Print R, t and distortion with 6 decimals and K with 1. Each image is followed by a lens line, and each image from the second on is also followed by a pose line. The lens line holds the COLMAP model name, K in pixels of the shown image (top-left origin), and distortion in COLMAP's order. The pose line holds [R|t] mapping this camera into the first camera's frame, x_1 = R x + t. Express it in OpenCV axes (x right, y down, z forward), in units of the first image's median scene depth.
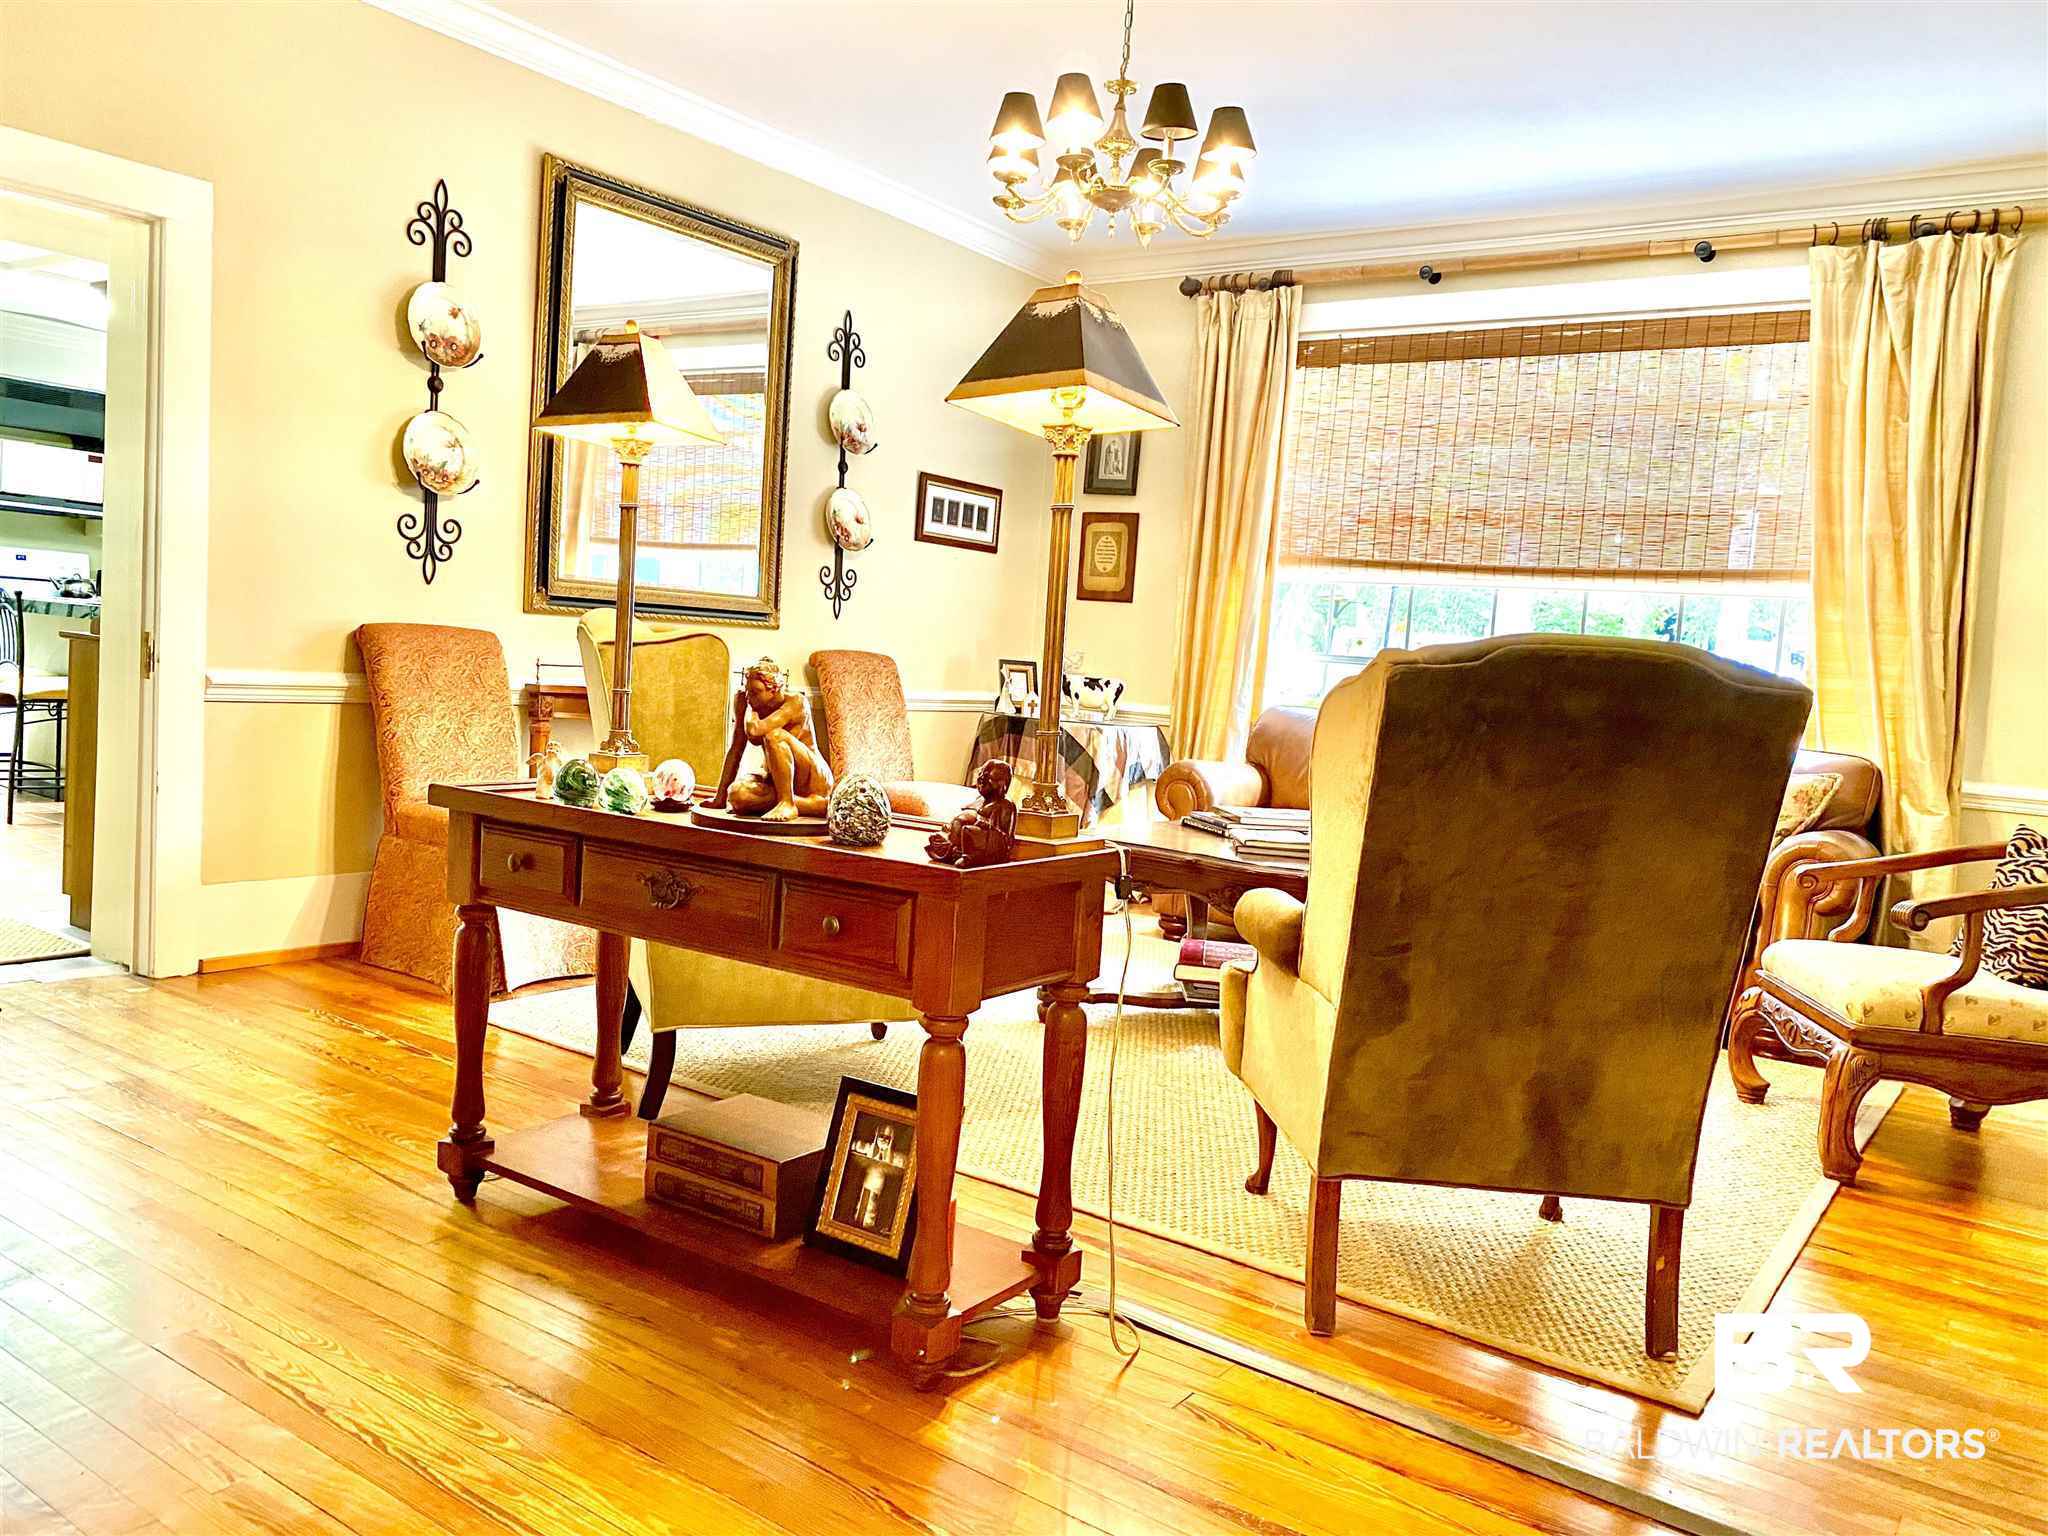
lens RADIAL K [[1580.5, 0, 1024.0], [0, 1580.5, 768.0], [0, 0, 1]] dist [-0.010678, -0.006989]
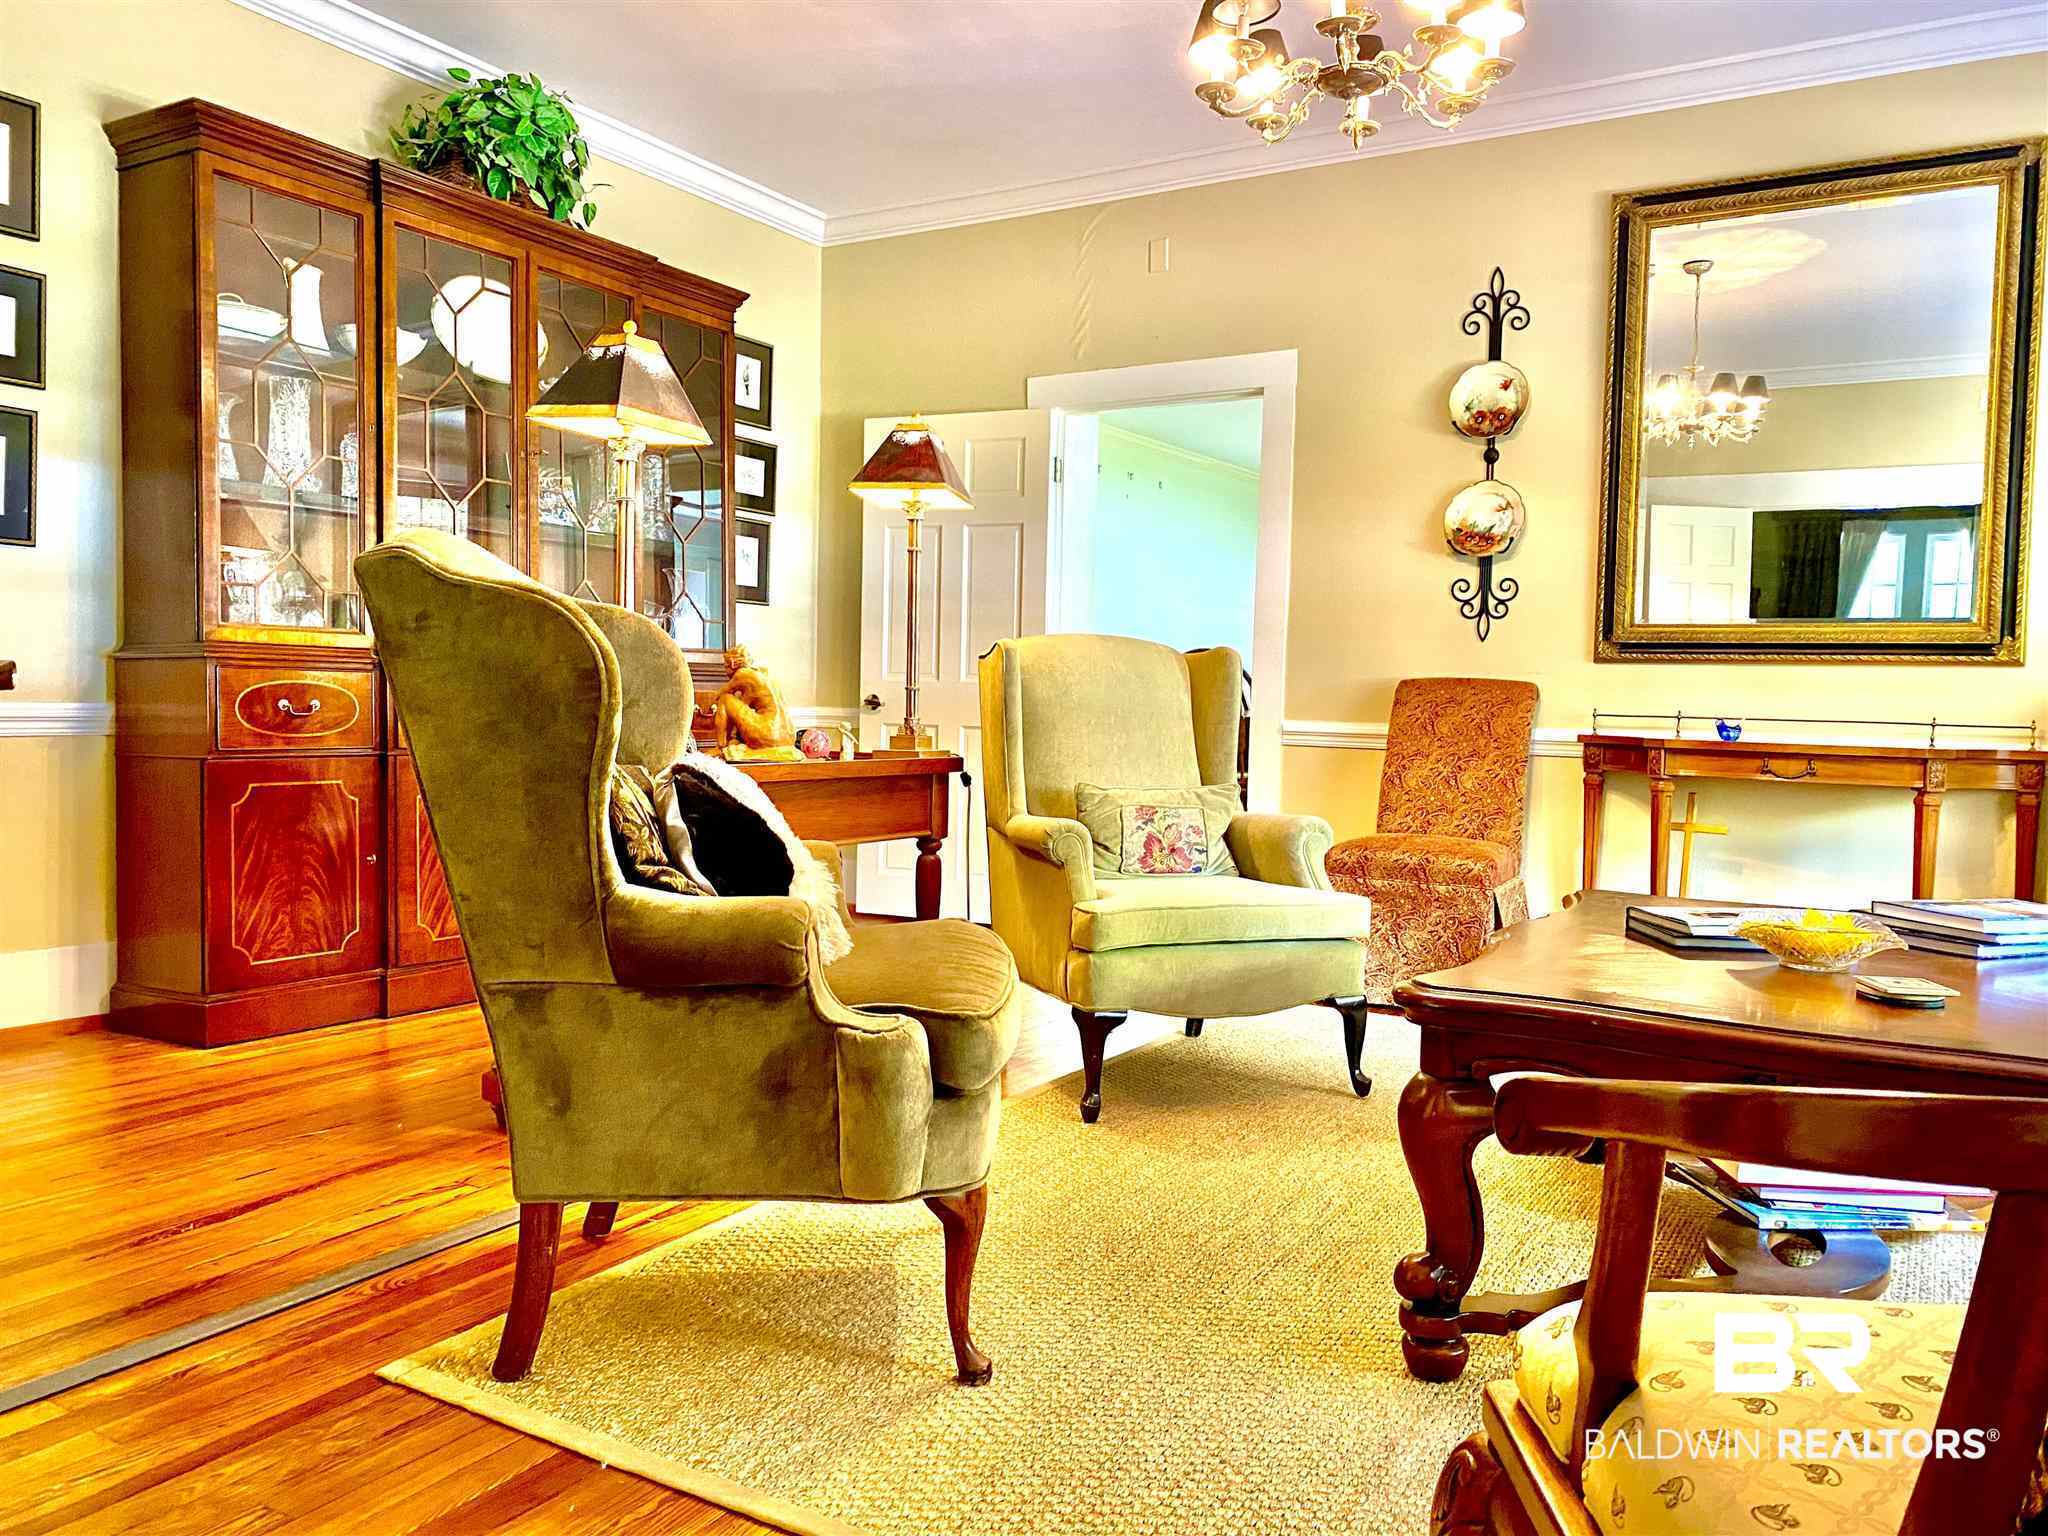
lens RADIAL K [[1574.7, 0, 1024.0], [0, 1574.7, 768.0], [0, 0, 1]] dist [0.014546, 0.002138]
pose [[0.101944, -0.034526, -0.994191, 0.651599], [-0.099570, 0.994025, -0.044730, 0.047557], [0.989795, 0.103552, 0.097897, 0.599317]]
